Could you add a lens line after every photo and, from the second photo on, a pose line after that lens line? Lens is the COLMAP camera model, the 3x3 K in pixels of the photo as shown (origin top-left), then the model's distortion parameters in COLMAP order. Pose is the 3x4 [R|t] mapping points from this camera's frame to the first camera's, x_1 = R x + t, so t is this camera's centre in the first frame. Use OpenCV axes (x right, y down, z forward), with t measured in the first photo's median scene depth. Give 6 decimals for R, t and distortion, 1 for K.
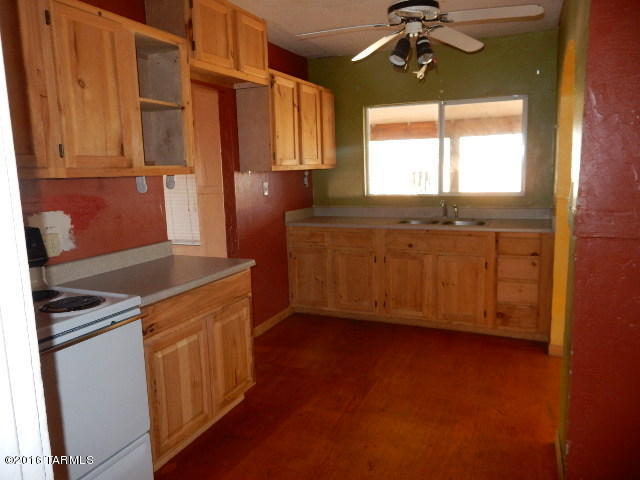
lens RADIAL K [[465.1, 0, 316.1], [0, 465.1, 236.0], [0, 0, 1]] dist [-0.001755, 0.000938]
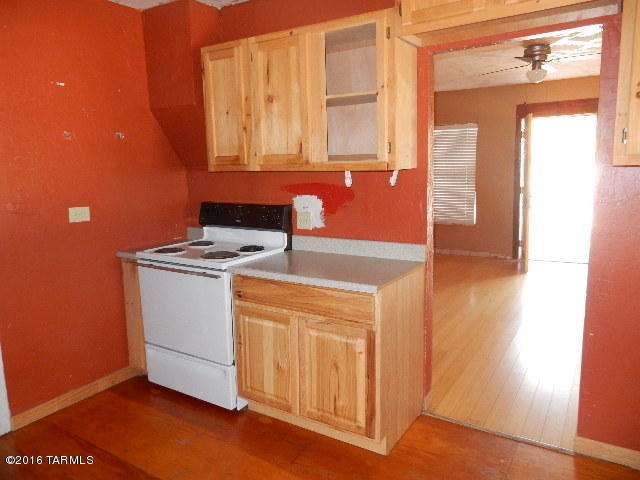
lens RADIAL K [[465.1, 0, 316.1], [0, 465.1, 236.0], [0, 0, 1]] dist [-0.001755, 0.000938]
pose [[-0.145895, 0.181086, -0.972586, 0.627862], [-0.109934, 0.974048, 0.197849, -0.175335], [0.983173, 0.135785, -0.122201, 1.034620]]
